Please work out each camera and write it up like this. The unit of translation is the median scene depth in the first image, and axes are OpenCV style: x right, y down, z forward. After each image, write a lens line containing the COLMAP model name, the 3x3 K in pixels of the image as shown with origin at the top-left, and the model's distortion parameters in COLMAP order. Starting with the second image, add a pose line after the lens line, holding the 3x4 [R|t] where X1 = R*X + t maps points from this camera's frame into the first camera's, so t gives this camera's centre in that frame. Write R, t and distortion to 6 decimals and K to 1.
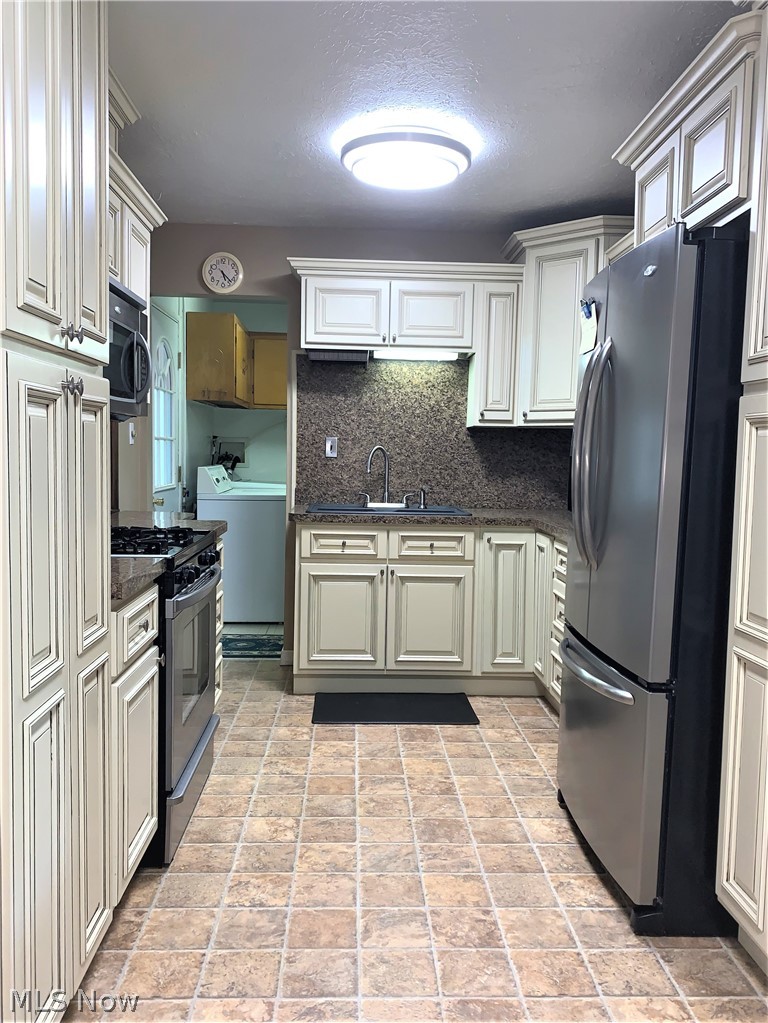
lens RADIAL K [[785.3, 0, 381.6], [0, 785.3, 510.3], [0, 0, 1]] dist [0.024175, -0.013375]
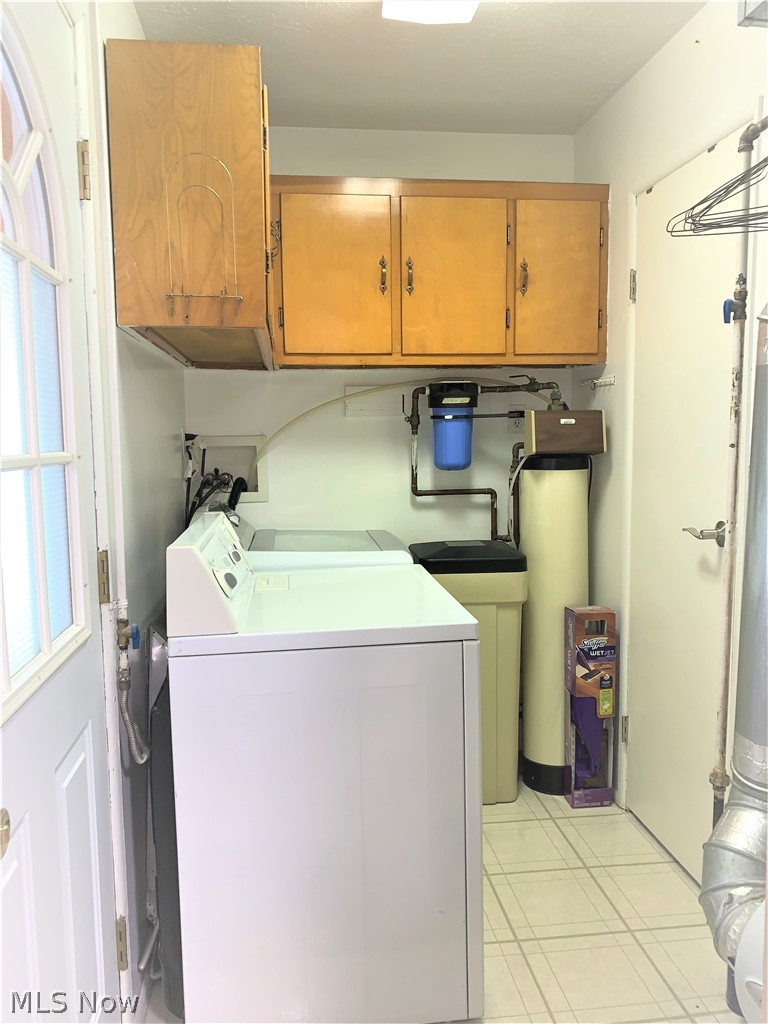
lens RADIAL K [[786.1, 0, 385.5], [0, 786.1, 512.3], [0, 0, 1]] dist [0.024175, -0.013375]
pose [[0.996038, -0.038948, 0.079945, -0.168120], [0.037028, 0.998992, 0.025365, -0.069476], [-0.080853, -0.022305, 0.996476, 0.671838]]
